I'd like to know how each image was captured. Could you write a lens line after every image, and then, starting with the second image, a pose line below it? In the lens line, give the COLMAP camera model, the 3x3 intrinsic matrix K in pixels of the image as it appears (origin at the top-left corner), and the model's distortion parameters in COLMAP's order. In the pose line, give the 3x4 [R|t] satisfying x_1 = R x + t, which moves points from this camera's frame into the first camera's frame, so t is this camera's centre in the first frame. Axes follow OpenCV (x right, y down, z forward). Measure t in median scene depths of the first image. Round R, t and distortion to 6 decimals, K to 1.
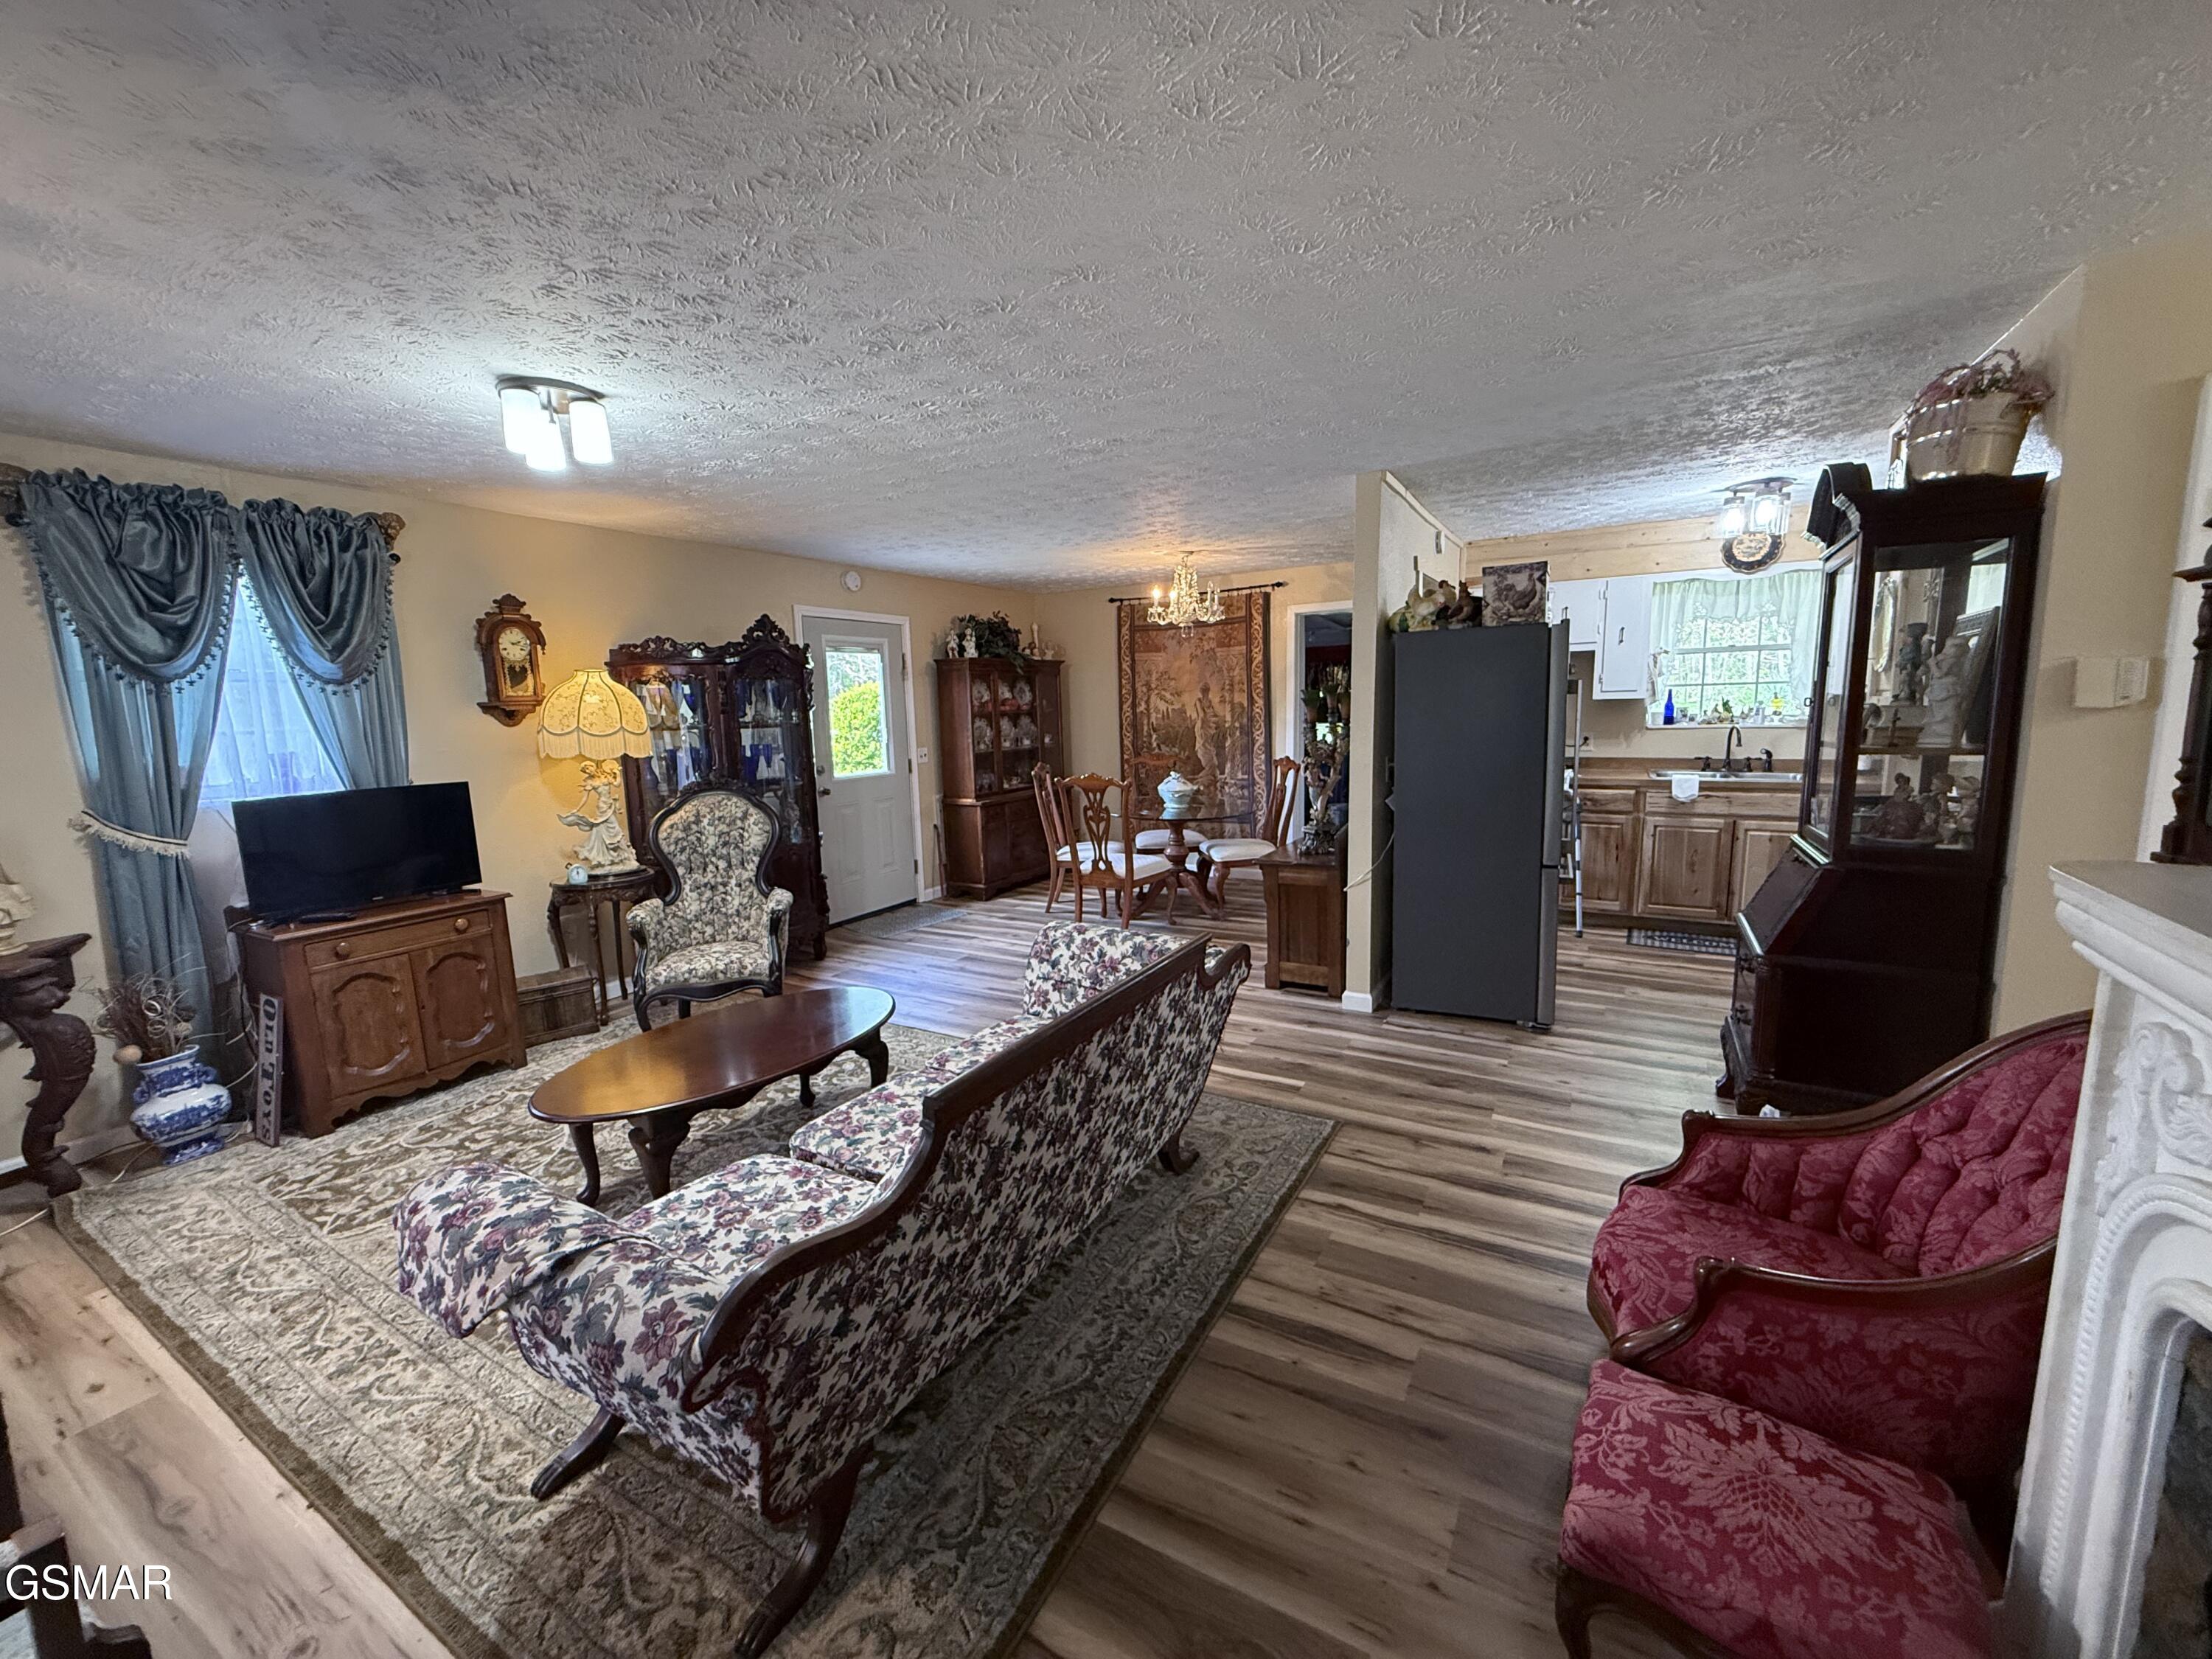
lens RADIAL K [[884.7, 0, 1098.6], [0, 884.7, 826.7], [0, 0, 1]] dist [0.001380, 0.000424]
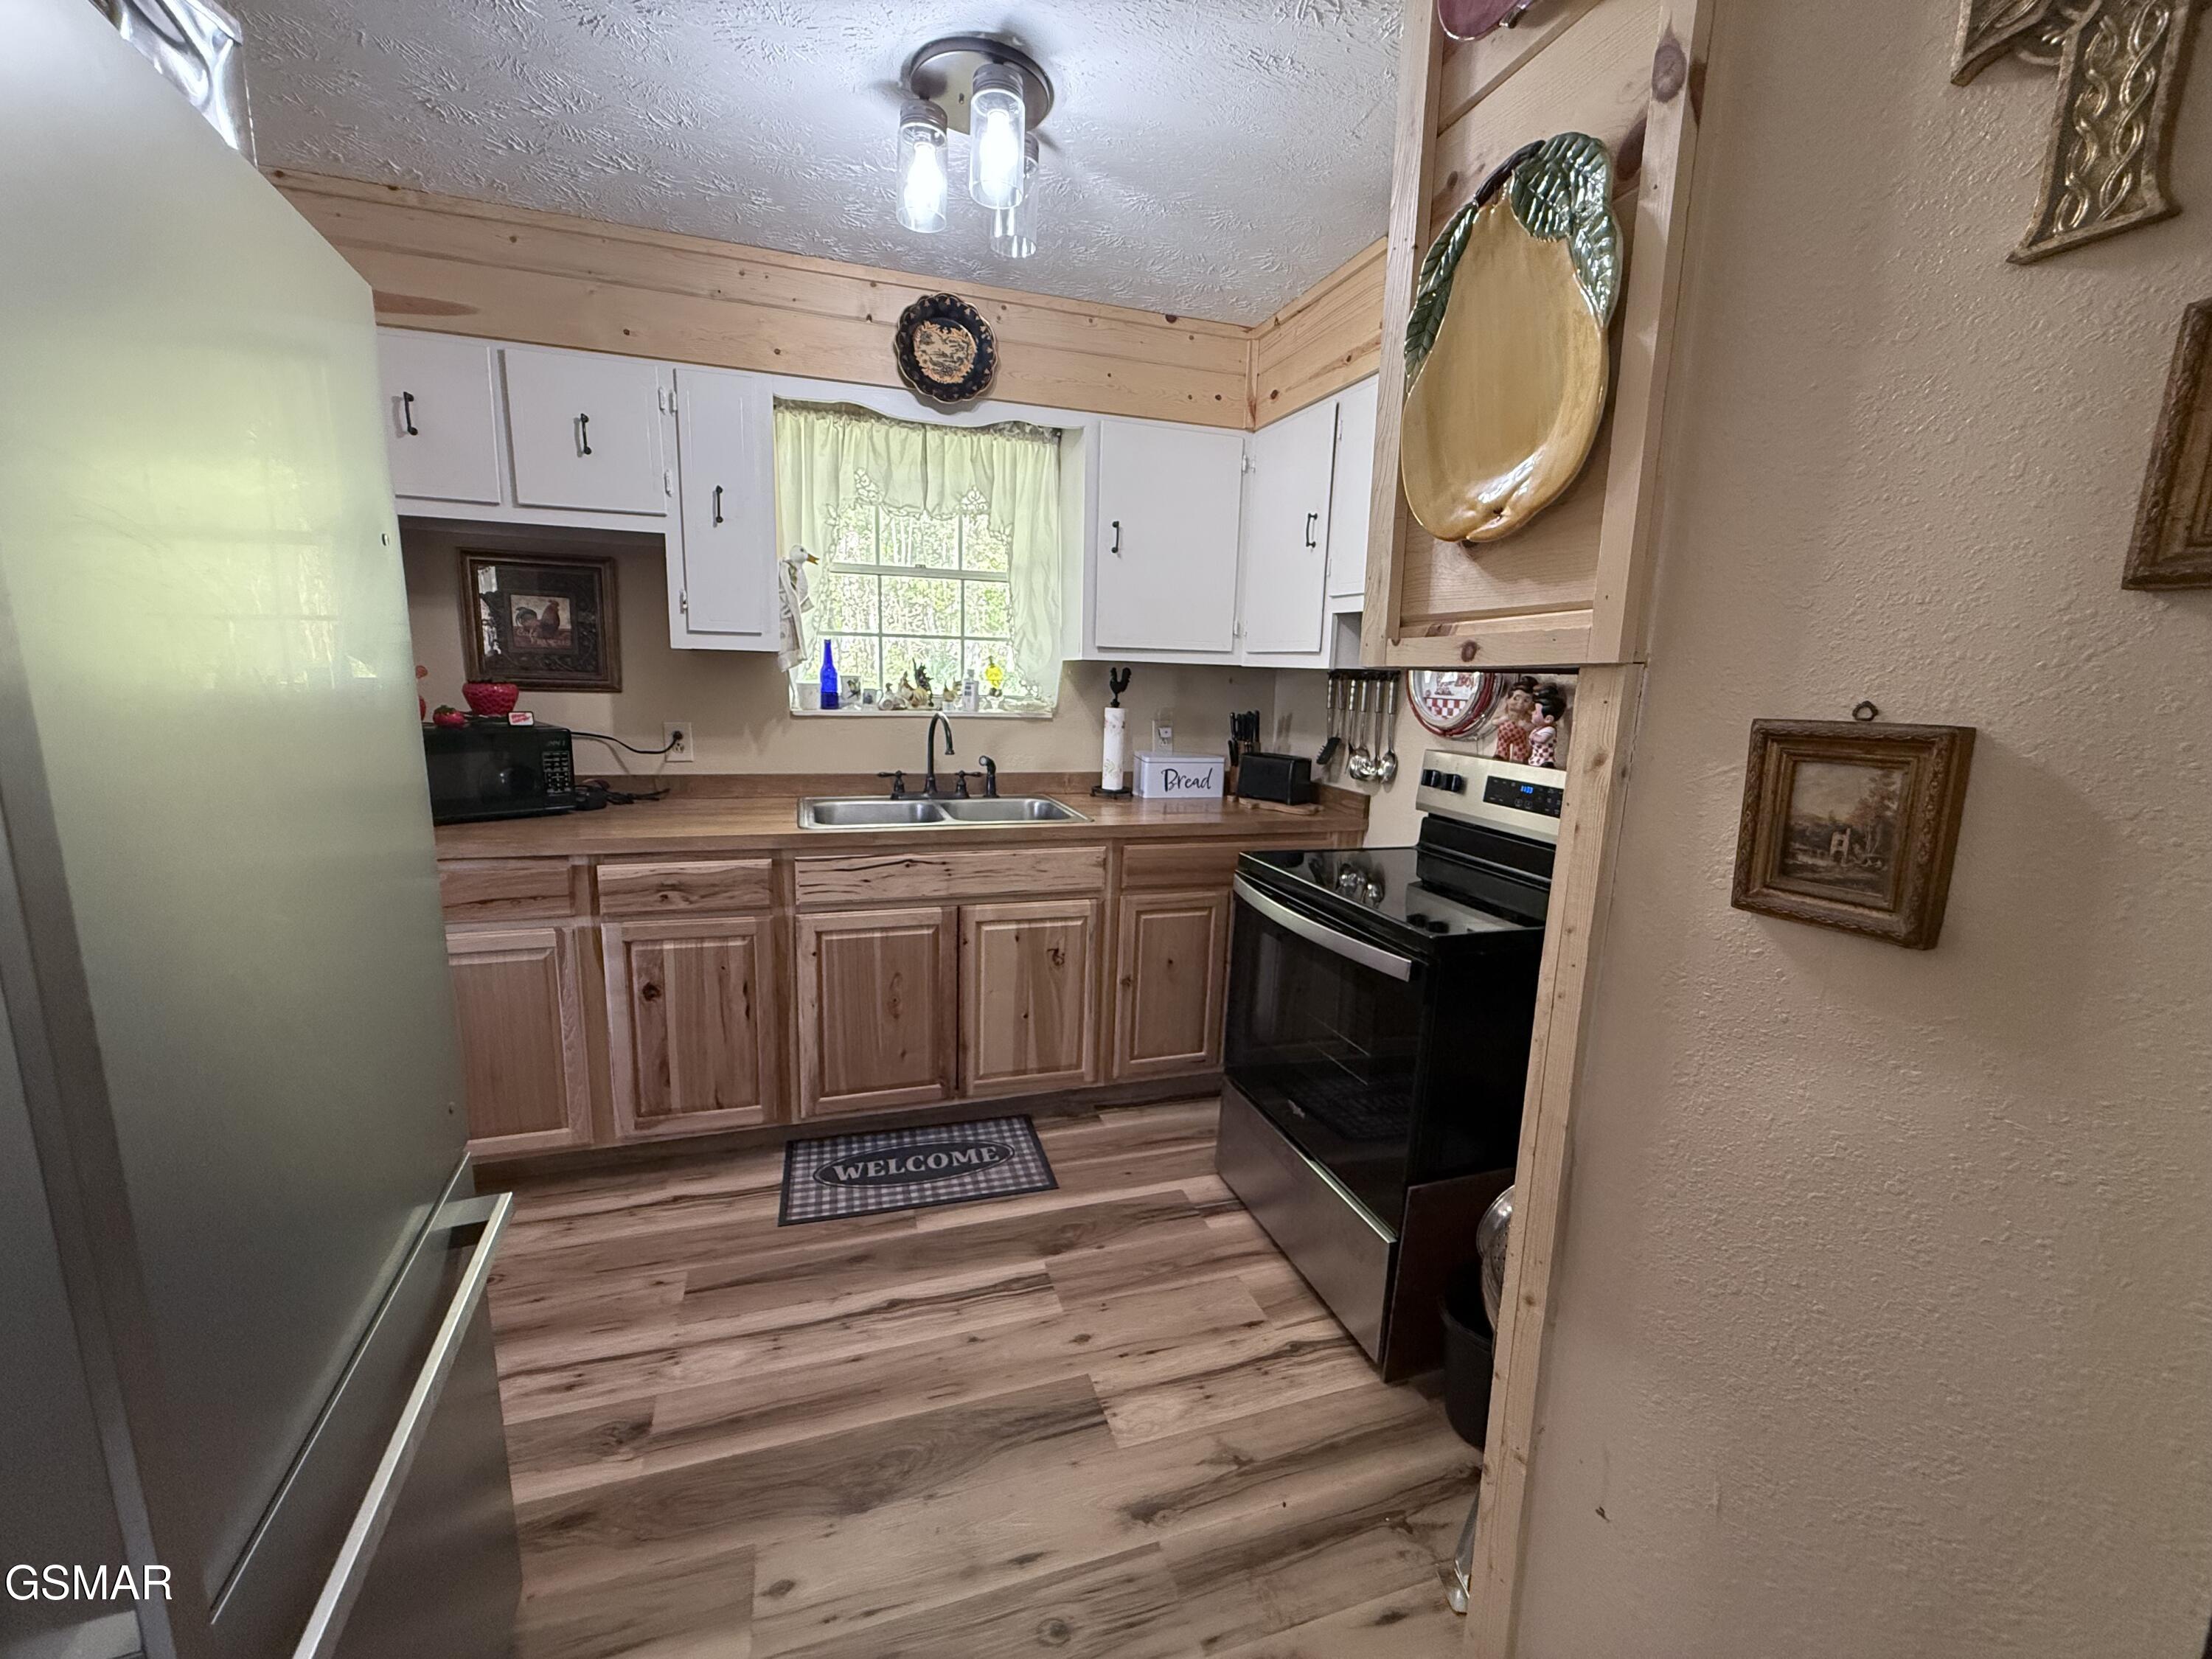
lens RADIAL K [[884.7, 0, 1107.7], [0, 884.7, 832.8], [0, 0, 1]] dist [0.001380, 0.000424]
pose [[0.660156, -0.086781, 0.746099, 0.389709], [0.061192, 0.996215, 0.061730, -0.070799], [-0.748632, 0.004903, 0.662967, 0.582943]]
